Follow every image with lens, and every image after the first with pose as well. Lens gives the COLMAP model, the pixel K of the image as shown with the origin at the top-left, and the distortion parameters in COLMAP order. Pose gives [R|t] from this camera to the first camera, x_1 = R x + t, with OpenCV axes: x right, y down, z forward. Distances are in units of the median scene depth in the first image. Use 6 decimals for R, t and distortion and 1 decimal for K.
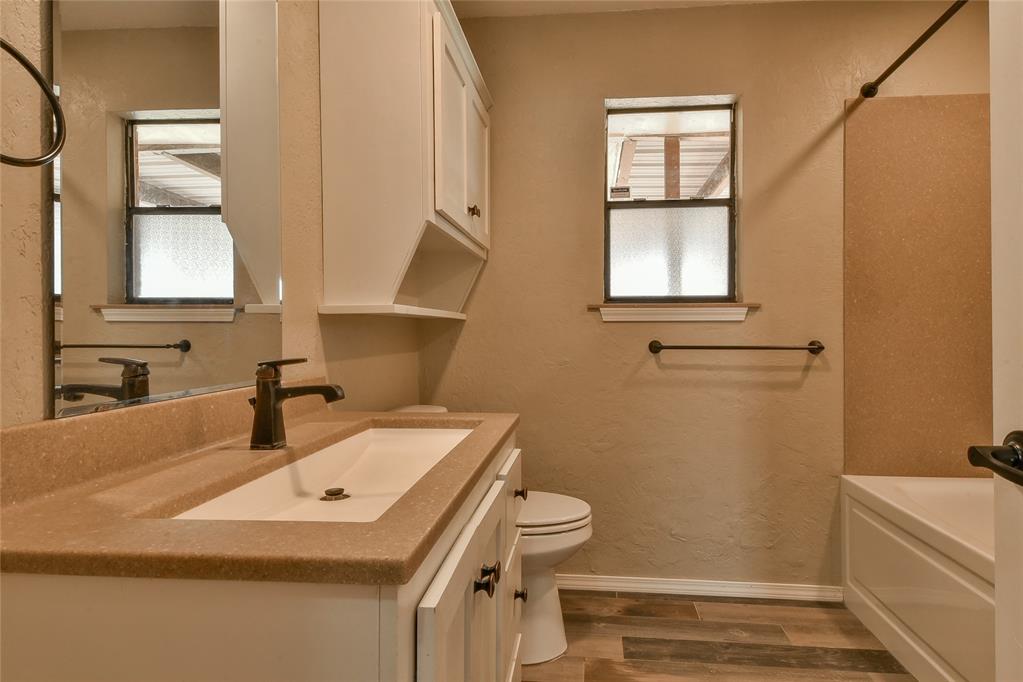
lens RADIAL K [[578.0, 0, 514.8], [0, 578.0, 331.9], [0, 0, 1]] dist [0.061215, -0.046657]
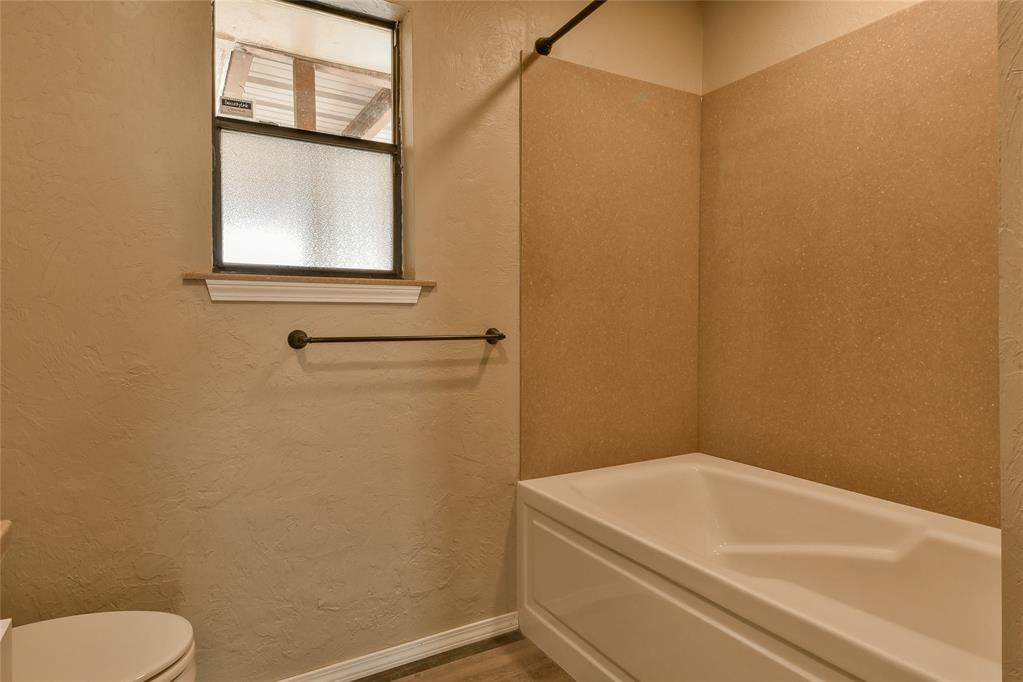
lens RADIAL K [[578.0, 0, 513.9], [0, 578.0, 319.4], [0, 0, 1]] dist [0.061020, -0.044431]
pose [[0.790209, -0.002097, 0.612834, 0.023247], [-0.001783, 0.999982, 0.005721, -0.002534], [-0.612835, -0.005614, 0.790191, 0.318271]]
